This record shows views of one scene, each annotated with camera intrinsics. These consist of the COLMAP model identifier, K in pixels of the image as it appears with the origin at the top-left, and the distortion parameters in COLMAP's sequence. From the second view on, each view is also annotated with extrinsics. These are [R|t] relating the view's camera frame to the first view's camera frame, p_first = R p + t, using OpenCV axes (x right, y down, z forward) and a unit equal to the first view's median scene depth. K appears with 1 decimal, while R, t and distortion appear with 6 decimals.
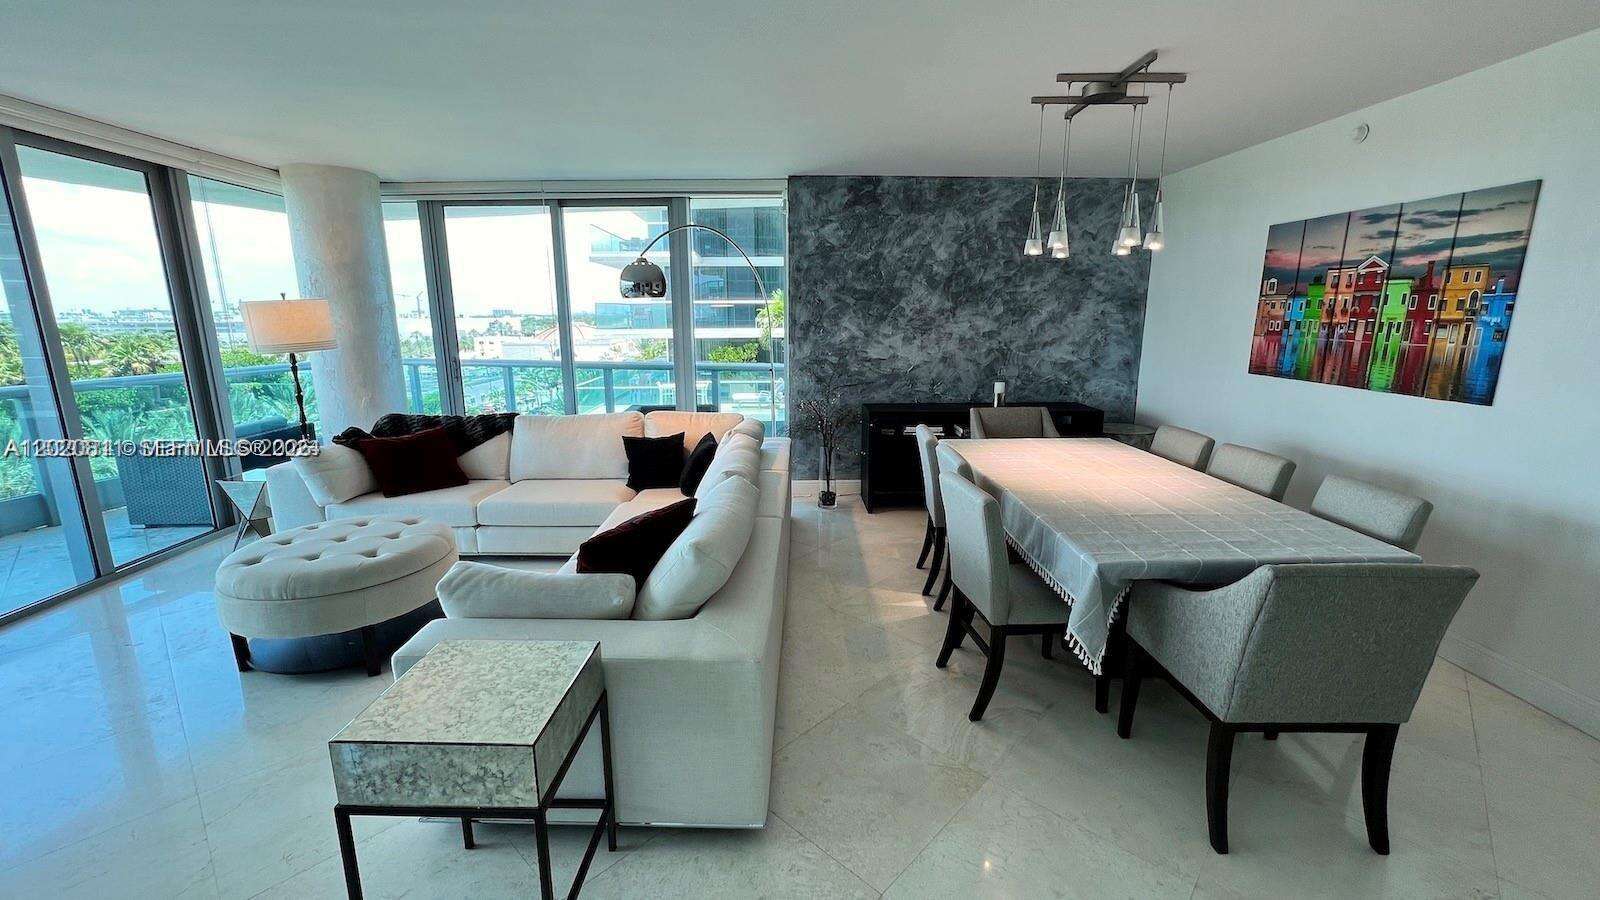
lens RADIAL K [[628.9, 0, 796.1], [0, 628.9, 445.0], [0, 0, 1]] dist [-0.015324, 0.000327]
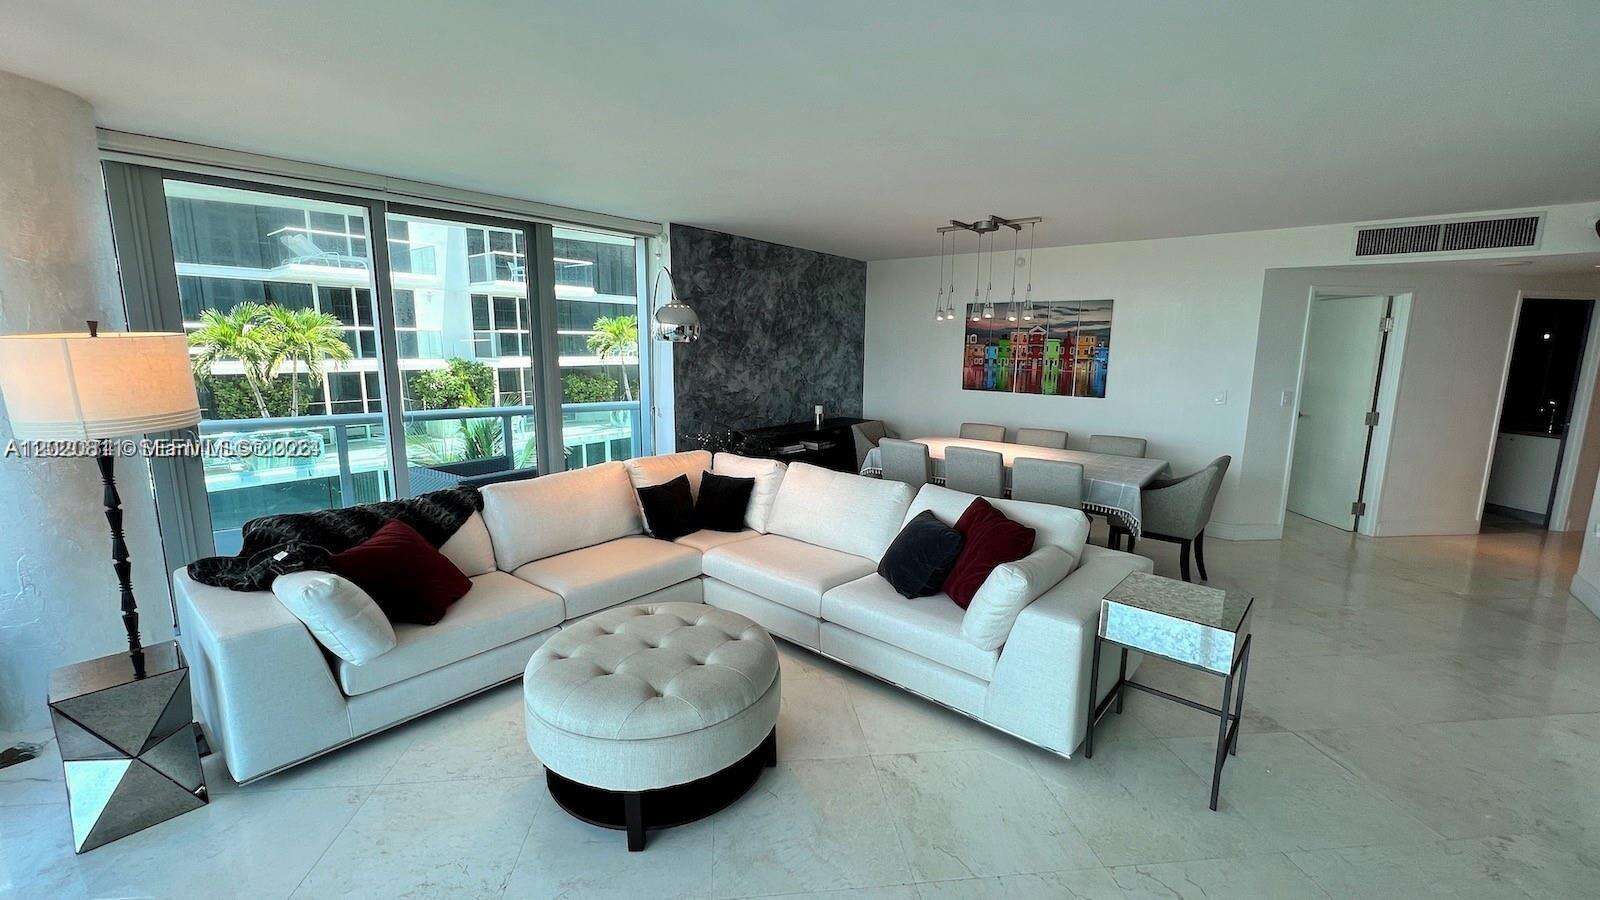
lens RADIAL K [[637.7, 0, 798.2], [0, 637.7, 447.1], [0, 0, 1]] dist [0.001805, 0.000326]
pose [[0.650025, -0.111453, 0.751695, -0.710188], [0.142644, 0.989498, 0.023360, -0.052210], [-0.746405, 0.092040, 0.659097, 0.171684]]
